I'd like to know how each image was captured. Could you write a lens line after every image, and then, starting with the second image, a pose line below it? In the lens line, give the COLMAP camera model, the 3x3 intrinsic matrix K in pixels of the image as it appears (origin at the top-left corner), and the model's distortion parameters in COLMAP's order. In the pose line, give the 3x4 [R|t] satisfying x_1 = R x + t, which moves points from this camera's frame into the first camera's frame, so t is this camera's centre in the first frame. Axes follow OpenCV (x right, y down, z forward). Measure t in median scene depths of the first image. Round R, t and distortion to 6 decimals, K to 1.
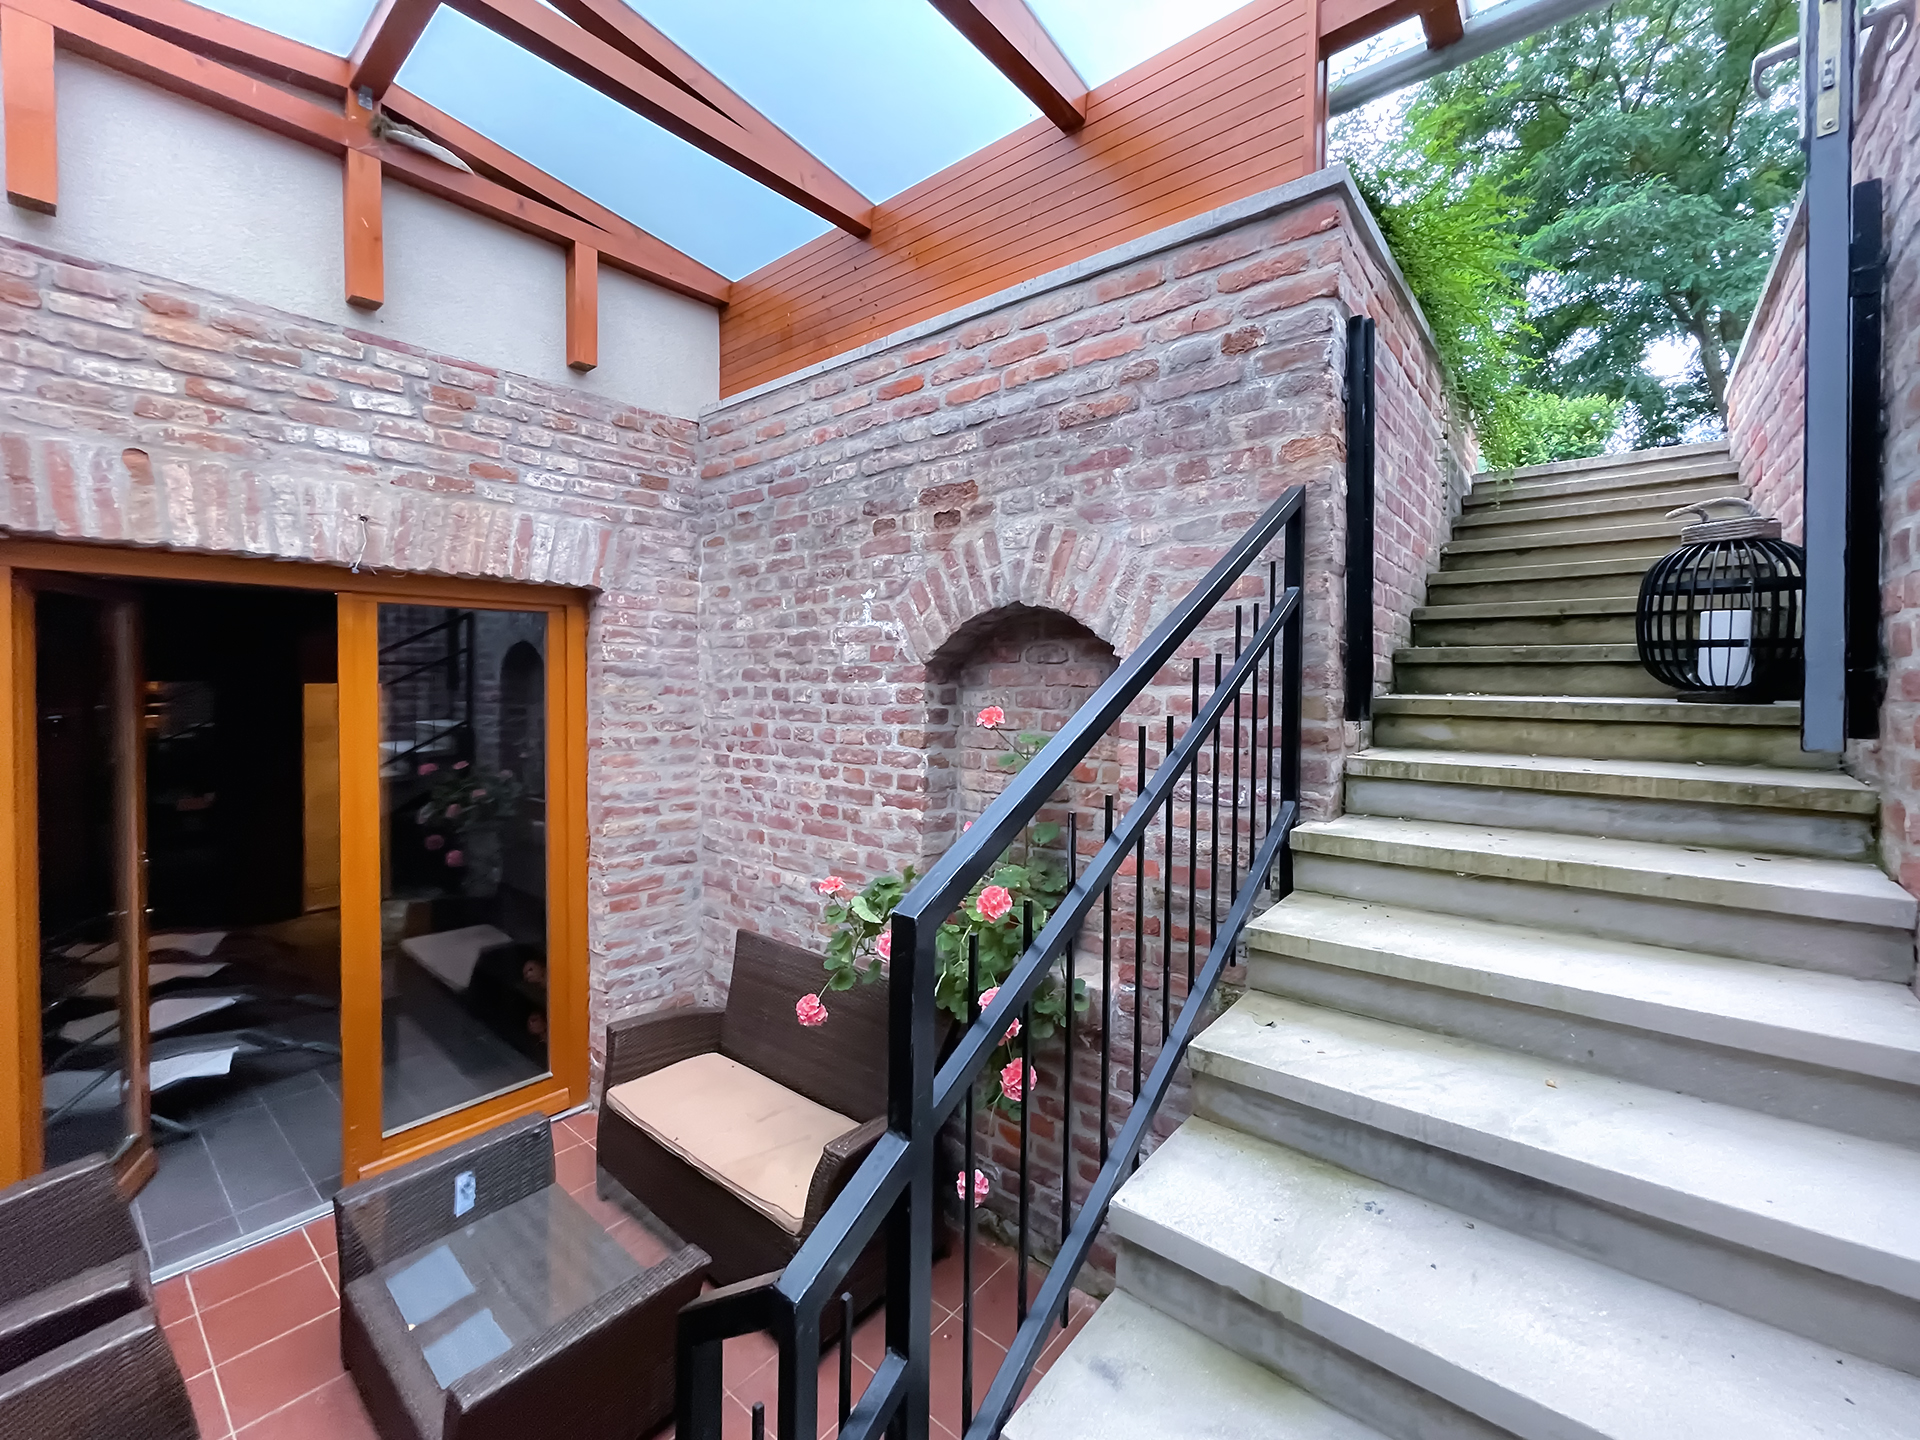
lens RADIAL K [[774.2, 0, 959.9], [0, 774.2, 701.5], [0, 0, 1]] dist [-0.032191, 0.001220]
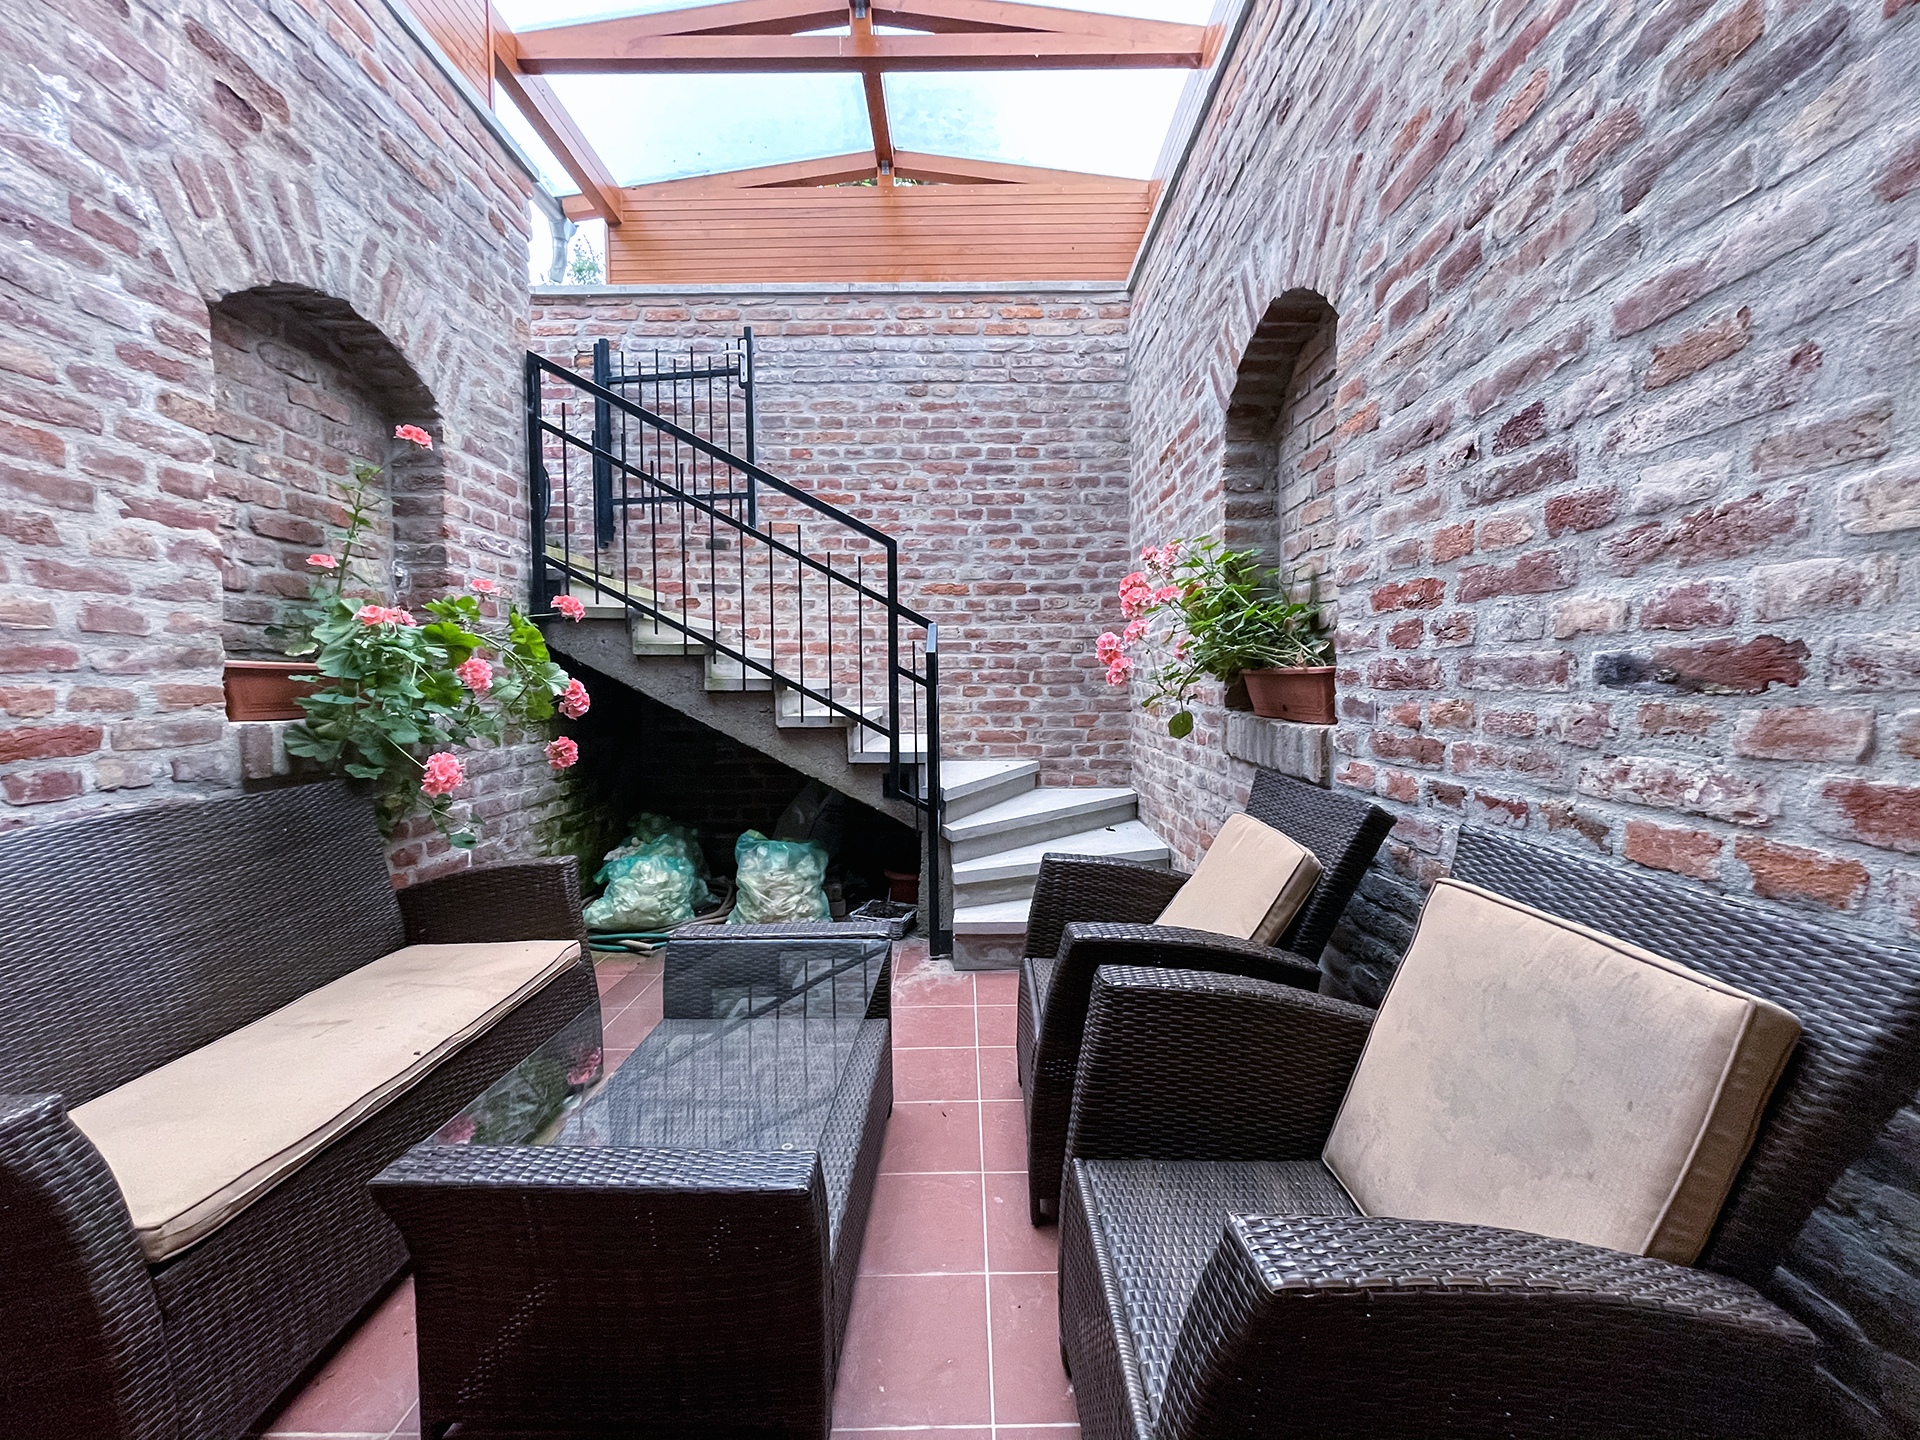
lens RADIAL K [[774.2, 0, 958.0], [0, 774.2, 720.9], [0, 0, 1]] dist [-0.032191, 0.001220]
pose [[-0.634827, -0.033800, 0.771915, -0.891942], [0.015110, 0.998309, 0.056140, 0.262321], [-0.772507, 0.047303, -0.633242, 0.904563]]
